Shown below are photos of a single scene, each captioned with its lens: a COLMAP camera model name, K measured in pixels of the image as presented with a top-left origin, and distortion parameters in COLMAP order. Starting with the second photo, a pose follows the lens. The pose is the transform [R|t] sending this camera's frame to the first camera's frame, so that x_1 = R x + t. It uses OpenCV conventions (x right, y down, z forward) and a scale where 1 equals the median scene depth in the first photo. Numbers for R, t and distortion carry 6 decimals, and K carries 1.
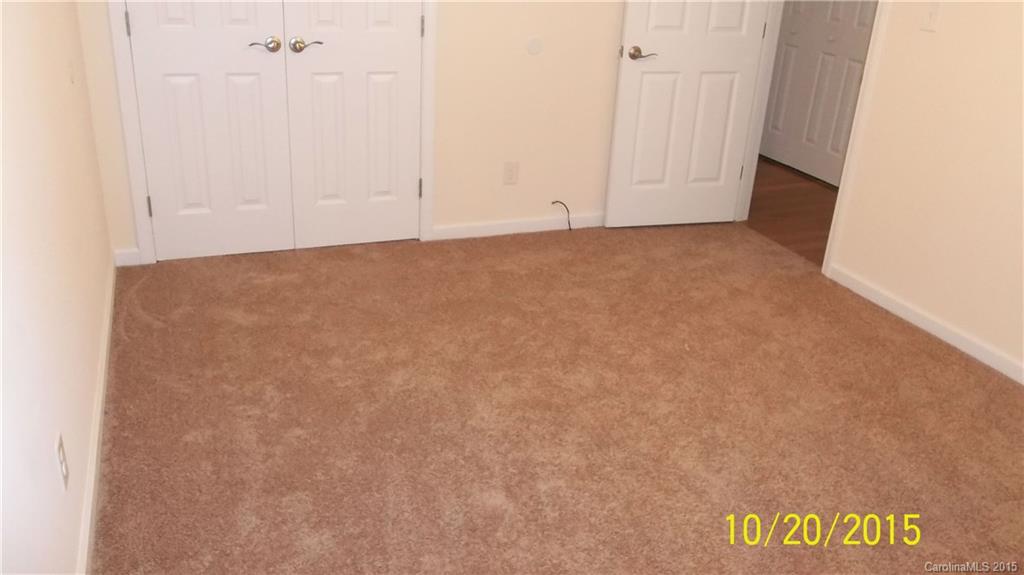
lens RADIAL K [[834.7, 0, 512.0], [0, 834.7, 287.5], [0, 0, 1]] dist [-0.047367, 0.064338]
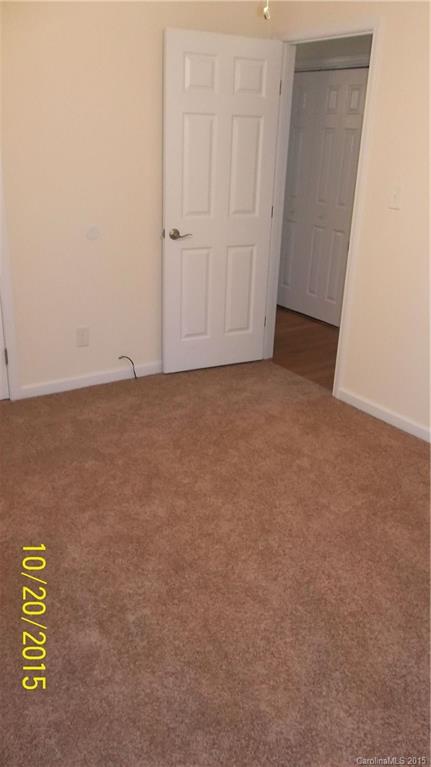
lens RADIAL K [[625.2, 0, 217.9], [0, 625.2, 392.4], [0, 0, 1]] dist [-0.047367, 0.064338]
pose [[0.977490, -0.092346, 0.189699, 0.015749], [0.095372, 0.995418, -0.006868, -0.043600], [-0.188195, 0.024806, 0.981818, 0.096946]]
